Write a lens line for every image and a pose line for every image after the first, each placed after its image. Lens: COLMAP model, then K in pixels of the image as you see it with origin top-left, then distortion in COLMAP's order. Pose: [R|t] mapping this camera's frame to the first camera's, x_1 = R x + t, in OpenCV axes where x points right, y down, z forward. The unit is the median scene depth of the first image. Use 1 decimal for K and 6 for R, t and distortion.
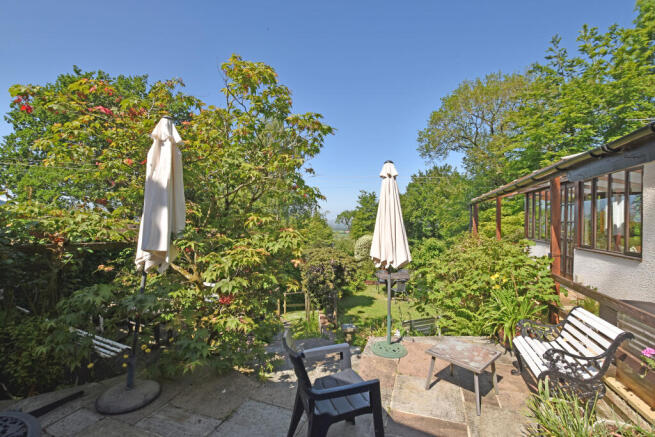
lens RADIAL K [[284.8, 0, 326.0], [0, 284.8, 223.5], [0, 0, 1]] dist [0.000480, -0.019388]
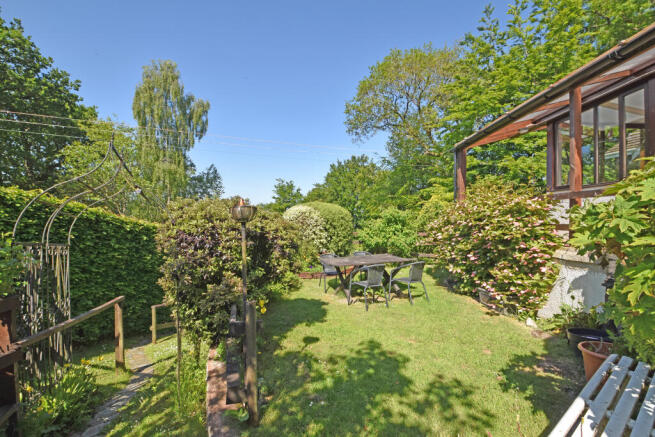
lens RADIAL K [[284.8, 0, 326.0], [0, 284.8, 223.5], [0, 0, 1]] dist [0.000480, -0.019388]
pose [[0.955942, -0.010561, 0.293366, 0.011795], [0.007153, 0.999894, 0.012688, 0.083900], [-0.293469, -0.010030, 0.955916, 0.383769]]
